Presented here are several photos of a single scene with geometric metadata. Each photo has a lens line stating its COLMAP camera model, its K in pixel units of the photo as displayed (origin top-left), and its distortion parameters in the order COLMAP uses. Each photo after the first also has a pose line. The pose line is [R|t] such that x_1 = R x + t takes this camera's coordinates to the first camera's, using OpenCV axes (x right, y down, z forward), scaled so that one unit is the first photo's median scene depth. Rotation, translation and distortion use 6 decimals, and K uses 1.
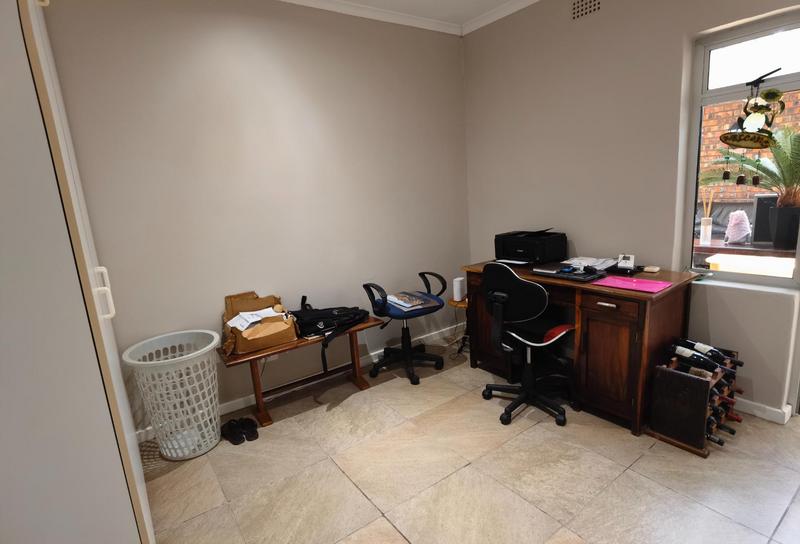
lens RADIAL K [[421.2, 0, 407.1], [0, 421.2, 275.5], [0, 0, 1]] dist [-0.000553, -0.000203]
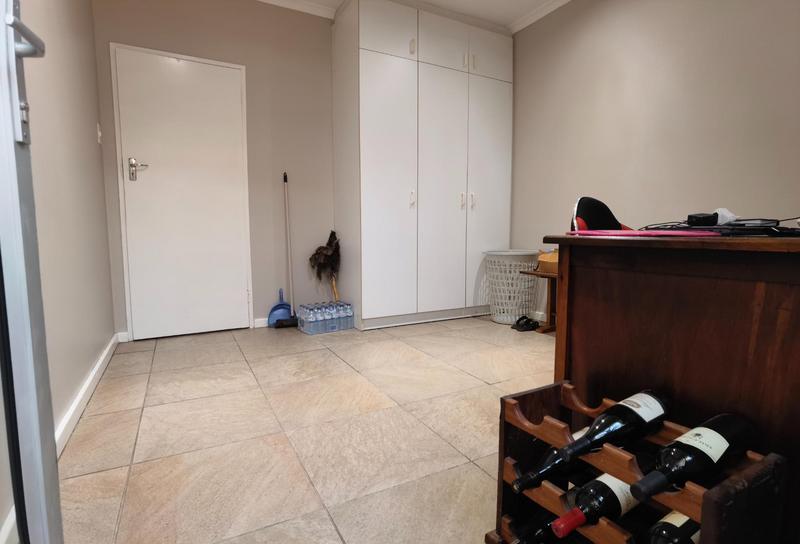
lens RADIAL K [[421.2, 0, 407.1], [0, 421.2, 275.5], [0, 0, 1]] dist [-0.000553, -0.000203]
pose [[-0.133623, 0.168487, -0.976605, 1.162664], [-0.191736, 0.962428, 0.192276, 0.024889], [0.972308, 0.212943, -0.096298, 0.857406]]
